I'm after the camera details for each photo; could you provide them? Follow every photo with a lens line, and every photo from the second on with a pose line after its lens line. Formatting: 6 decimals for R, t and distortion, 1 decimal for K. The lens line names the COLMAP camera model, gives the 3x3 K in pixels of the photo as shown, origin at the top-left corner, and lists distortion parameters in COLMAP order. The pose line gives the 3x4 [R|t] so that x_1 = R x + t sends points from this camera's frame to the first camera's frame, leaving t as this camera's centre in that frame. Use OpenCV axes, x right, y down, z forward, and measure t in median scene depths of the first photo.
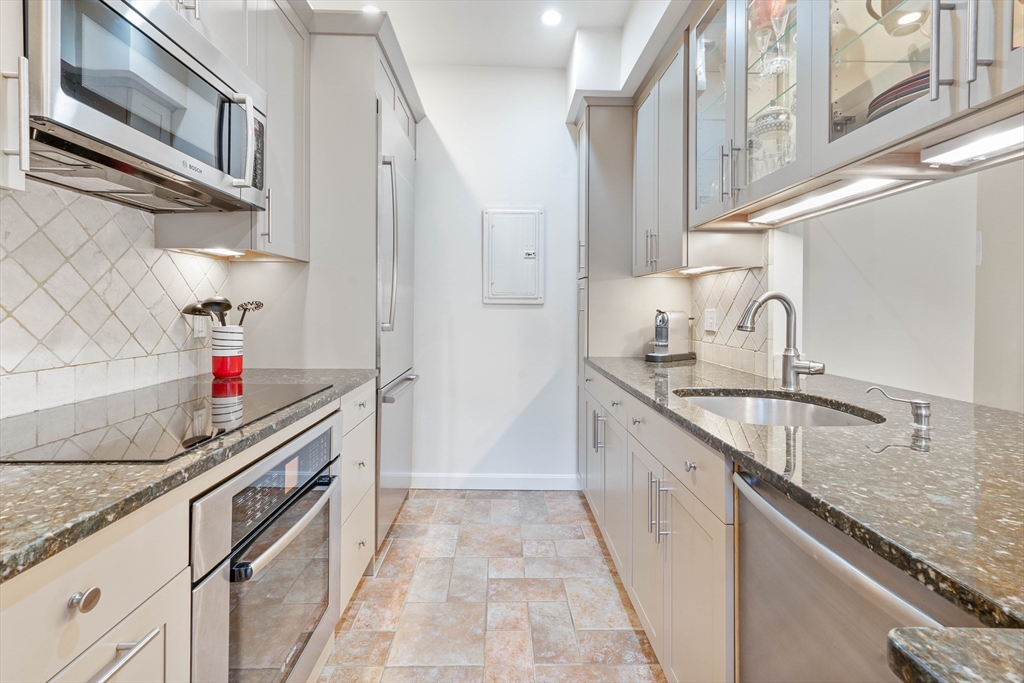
lens RADIAL K [[472.0, 0, 517.0], [0, 472.0, 323.2], [0, 0, 1]] dist [0.035193, 0.000155]
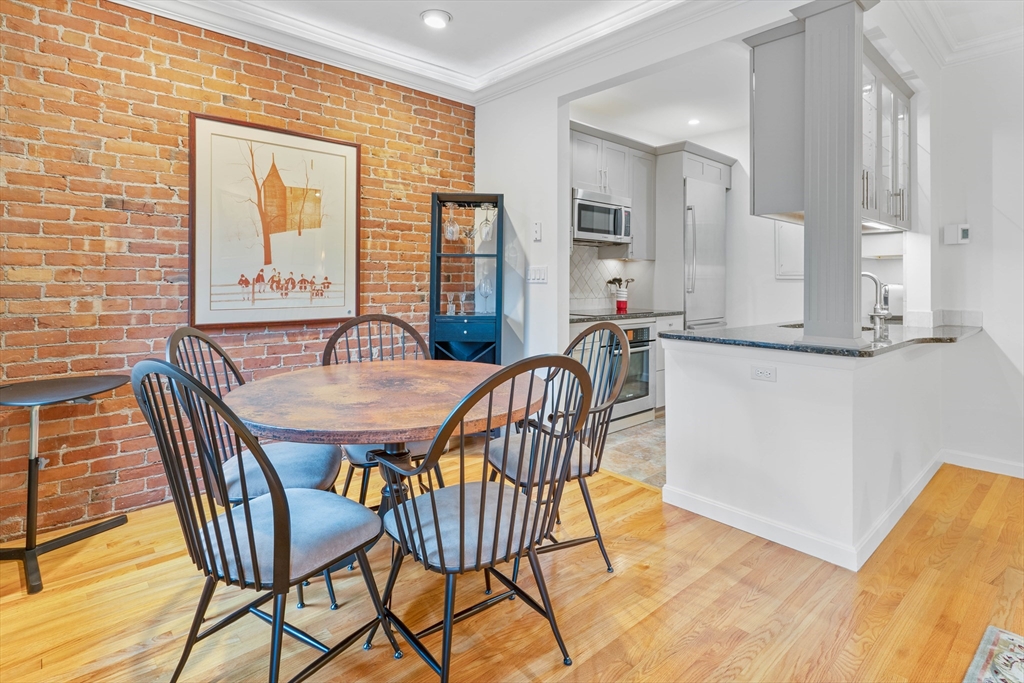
lens RADIAL K [[521.1, 0, 512.0], [0, 521.1, 341.5], [0, 0, 1]] dist [-0.000417, -0.000042]
pose [[0.642200, 0.087818, -0.761490, 1.180712], [-0.032547, 0.995644, 0.087373, 0.065350], [0.765845, -0.031327, 0.642261, -1.254486]]
